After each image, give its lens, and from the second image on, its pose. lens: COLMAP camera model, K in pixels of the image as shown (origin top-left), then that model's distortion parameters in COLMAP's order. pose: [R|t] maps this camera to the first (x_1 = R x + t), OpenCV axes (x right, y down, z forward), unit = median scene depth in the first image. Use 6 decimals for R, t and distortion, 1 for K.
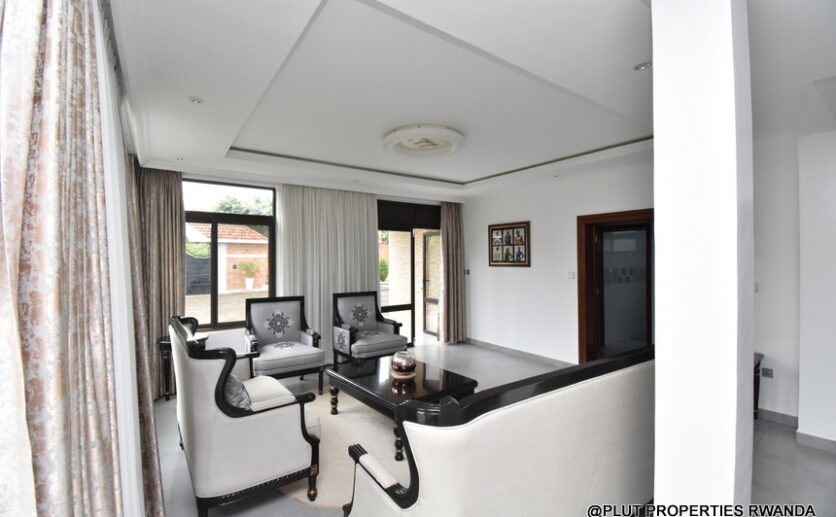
lens RADIAL K [[376.2, 0, 418.0], [0, 376.2, 258.5], [0, 0, 1]] dist [-0.002274, -0.000496]
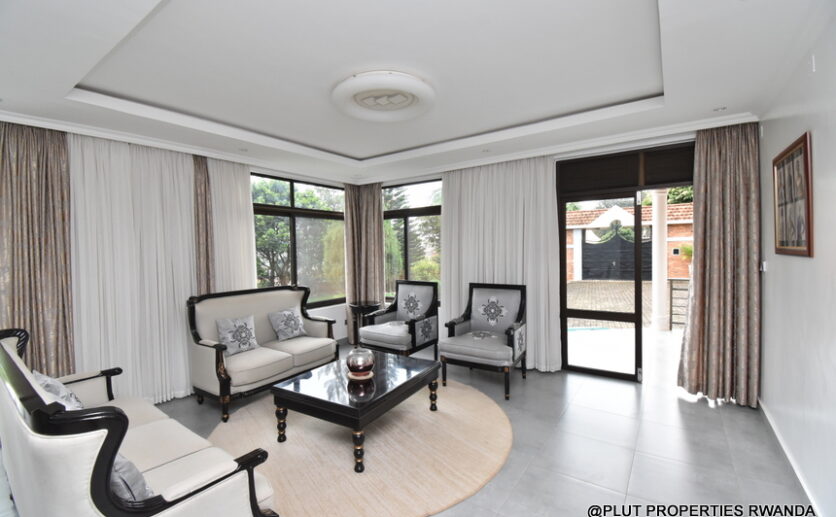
lens RADIAL K [[376.2, 0, 418.0], [0, 376.2, 258.5], [0, 0, 1]] dist [-0.002274, -0.000496]
pose [[0.302689, 0.020038, -0.952879, 0.576962], [0.020417, 0.999413, 0.027502, 0.006419], [0.952871, -0.027780, 0.302102, 0.585388]]
